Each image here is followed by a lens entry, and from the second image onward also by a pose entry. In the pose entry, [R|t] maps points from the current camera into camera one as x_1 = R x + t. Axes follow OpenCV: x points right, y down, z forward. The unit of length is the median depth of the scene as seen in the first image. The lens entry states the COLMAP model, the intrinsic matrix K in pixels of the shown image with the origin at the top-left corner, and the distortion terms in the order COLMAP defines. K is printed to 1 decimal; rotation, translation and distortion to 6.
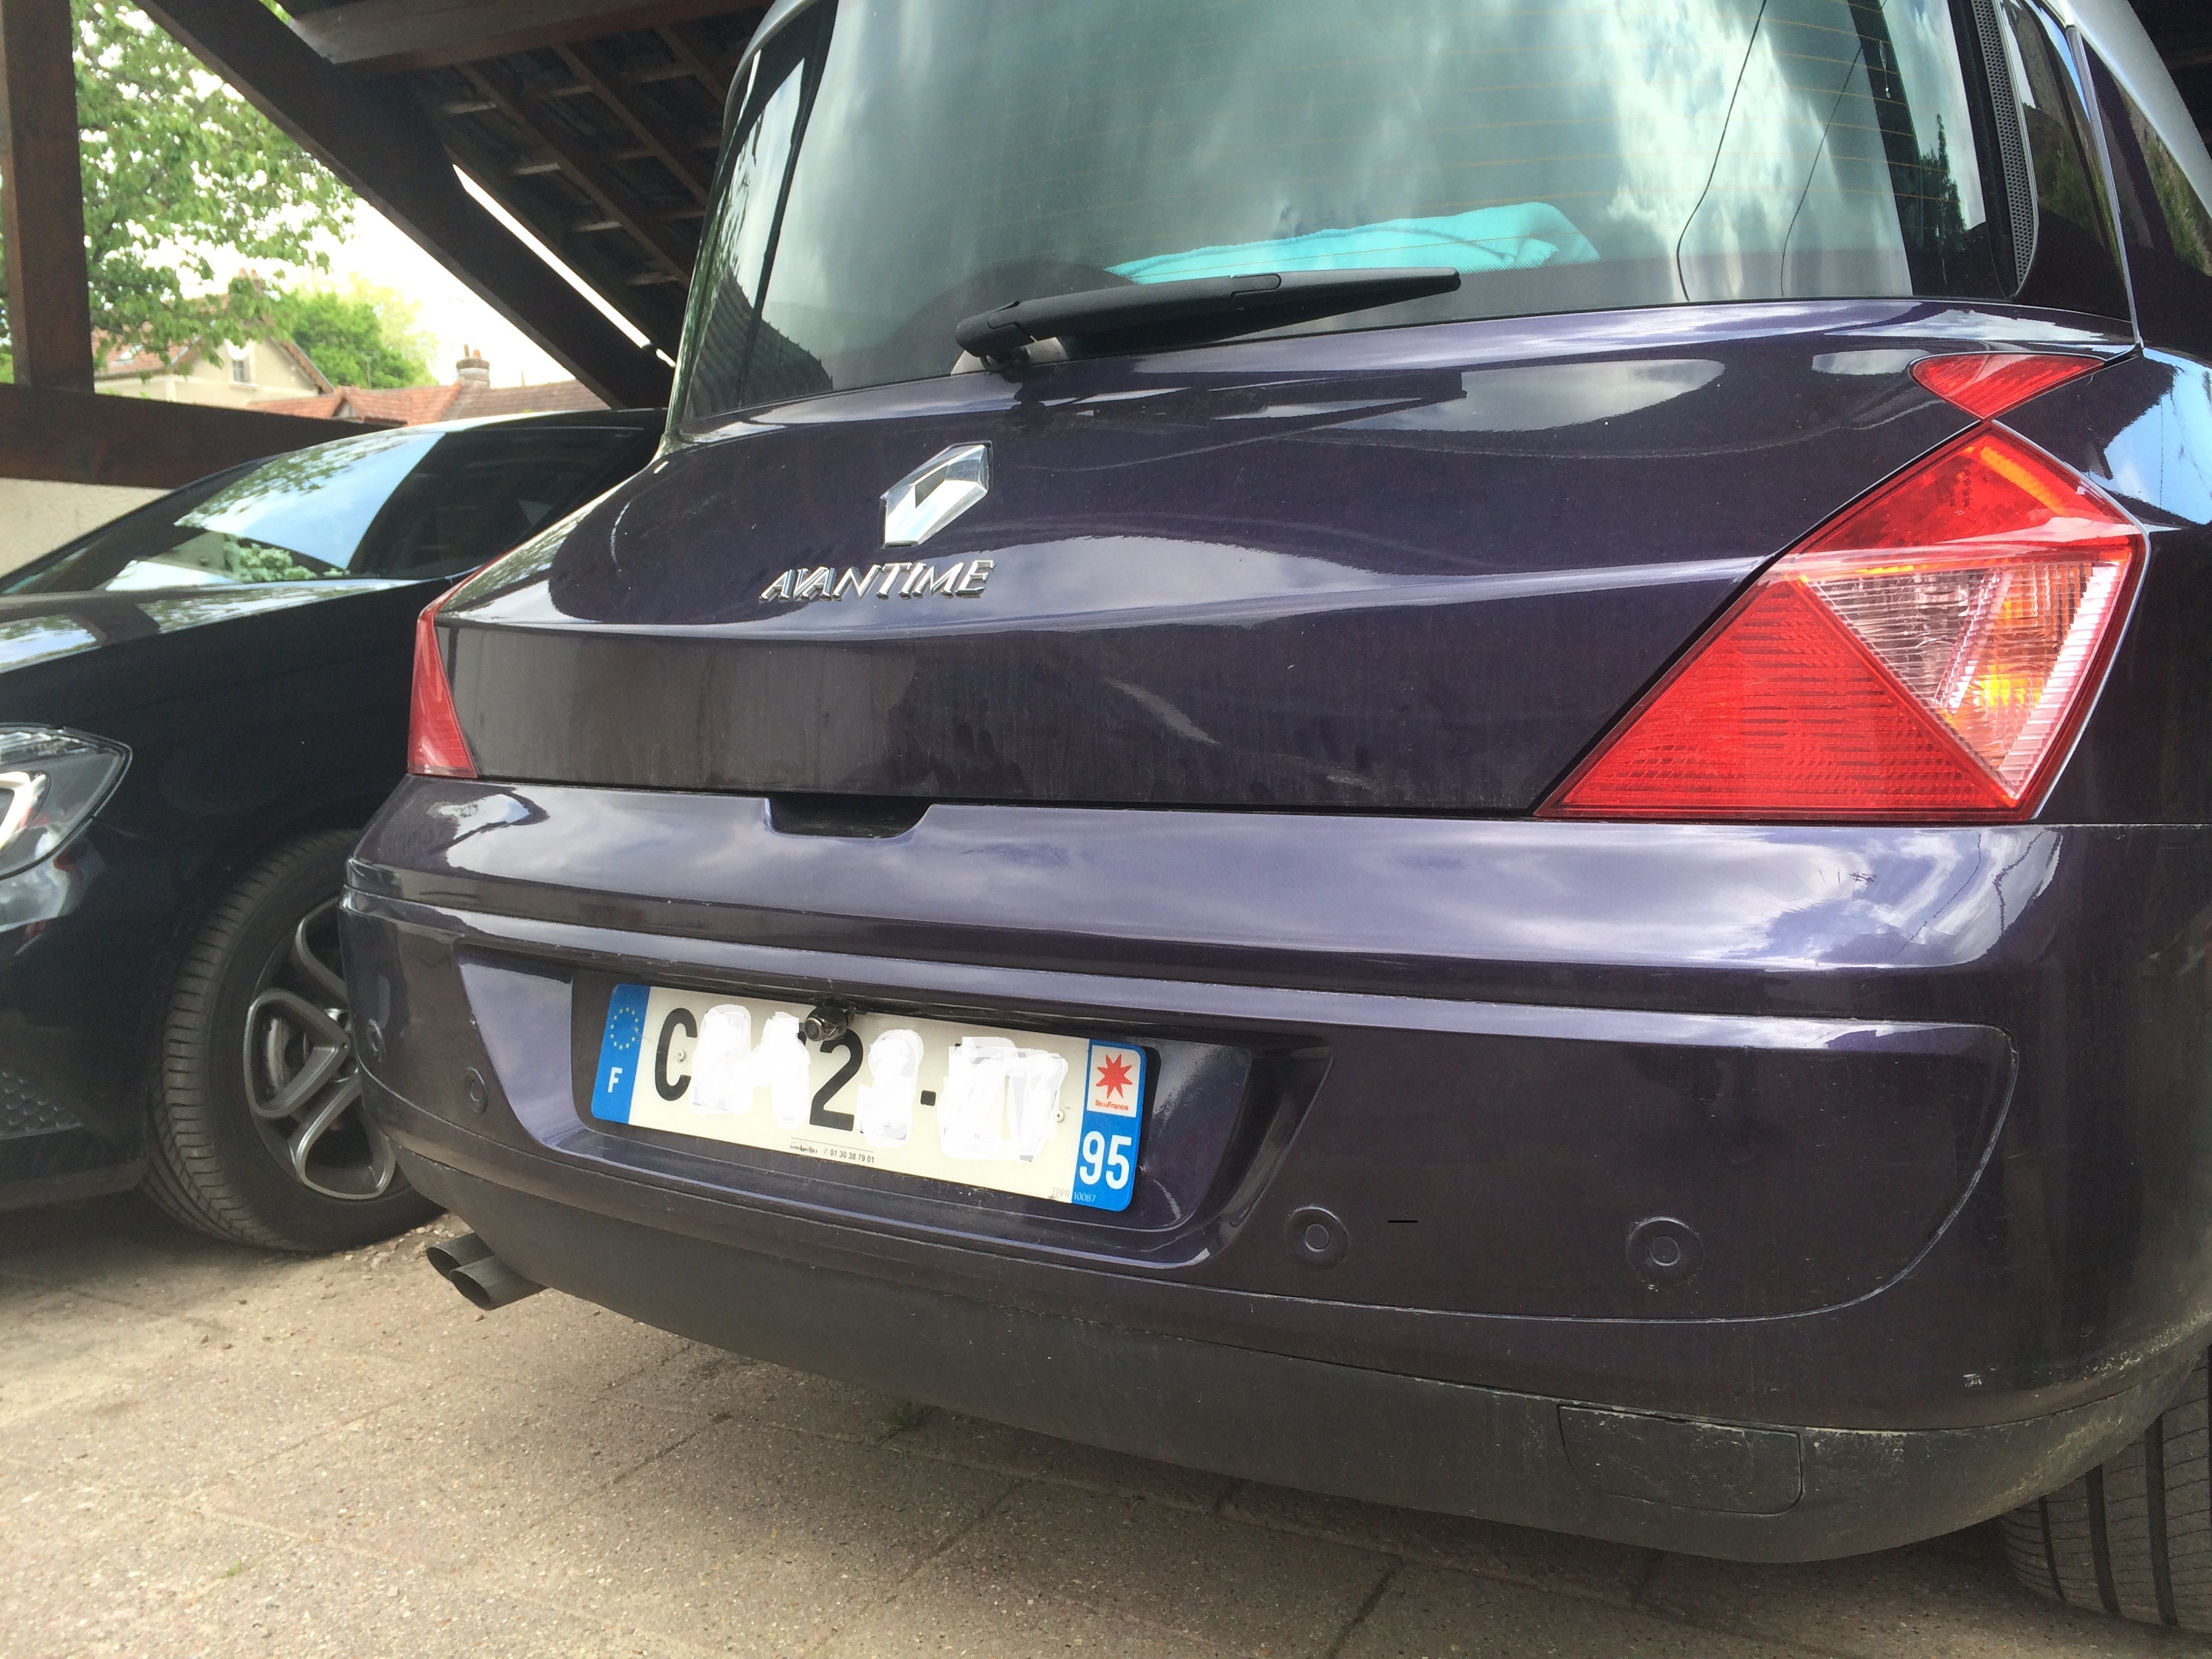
lens RADIAL K [[1957.8, 0, 1106.2], [0, 1957.8, 812.8], [0, 0, 1]] dist [0.092468, -0.137051]
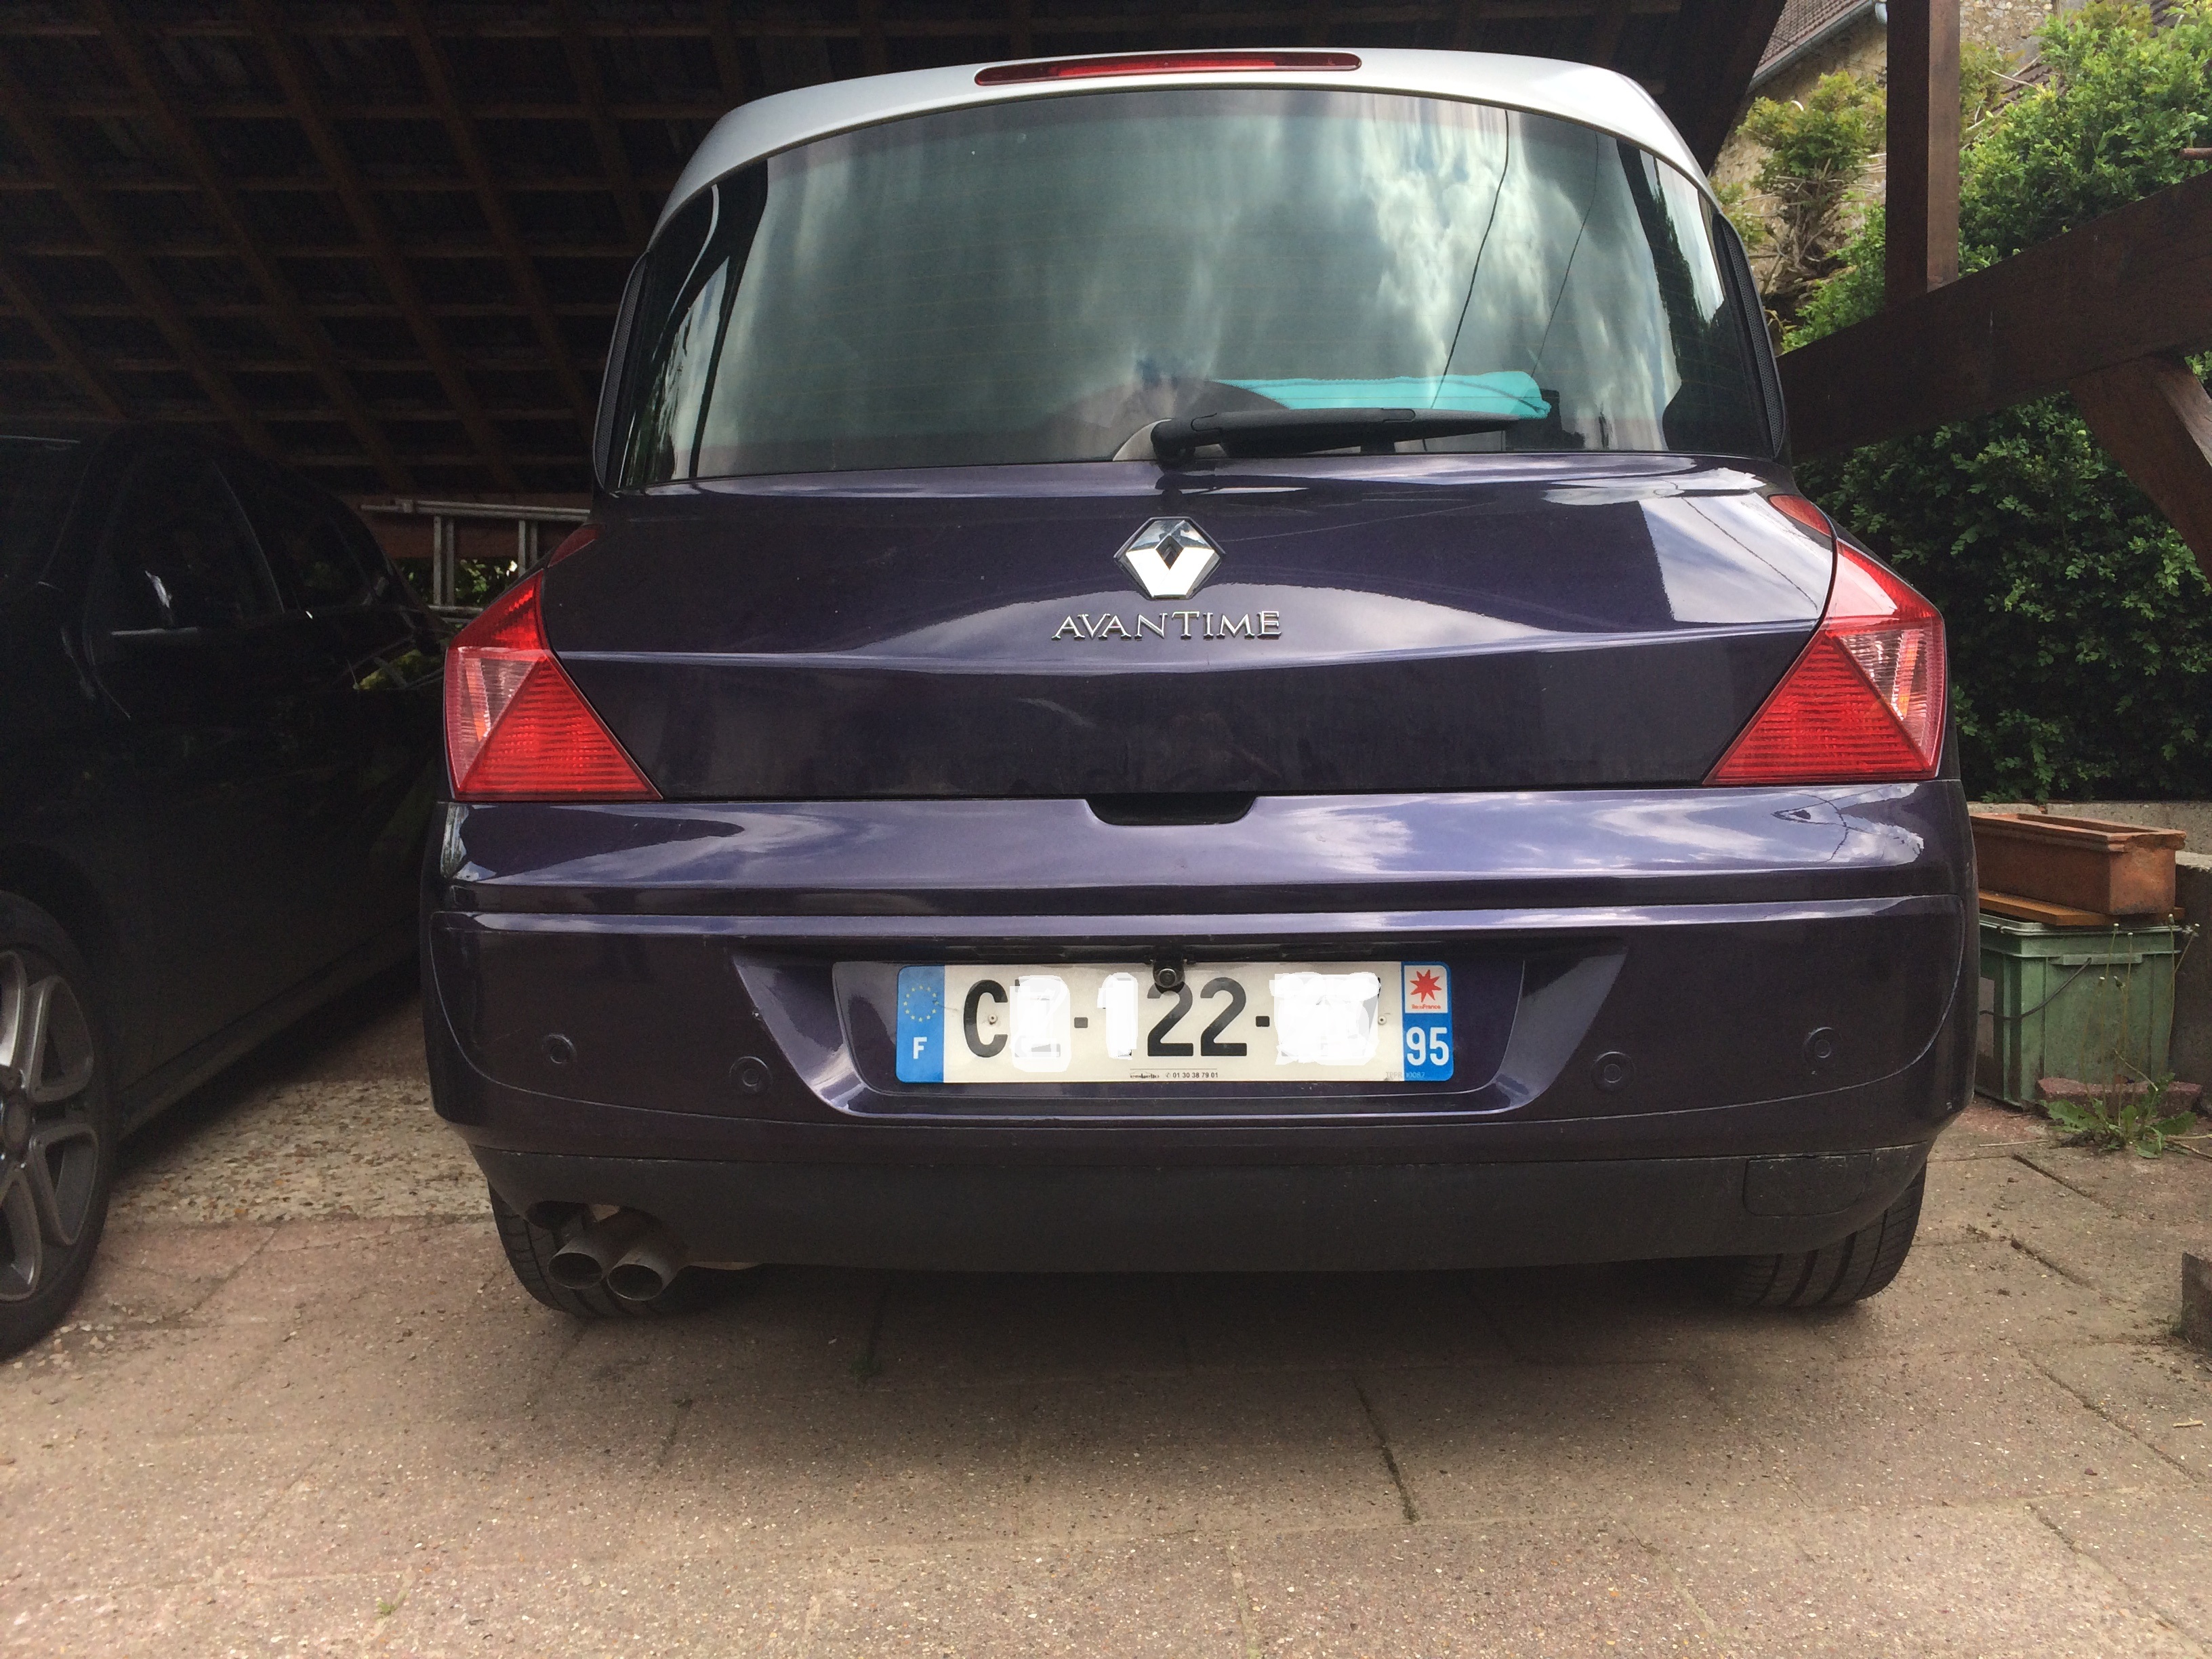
lens RADIAL K [[1957.8, 0, 1105.5], [0, 1957.8, 814.2], [0, 0, 1]] dist [0.092468, -0.137051]
pose [[0.852026, -0.034314, 0.522374, -0.778660], [0.047391, 0.998808, -0.011688, 0.016382], [-0.521350, 0.034714, 0.852636, -0.056863]]
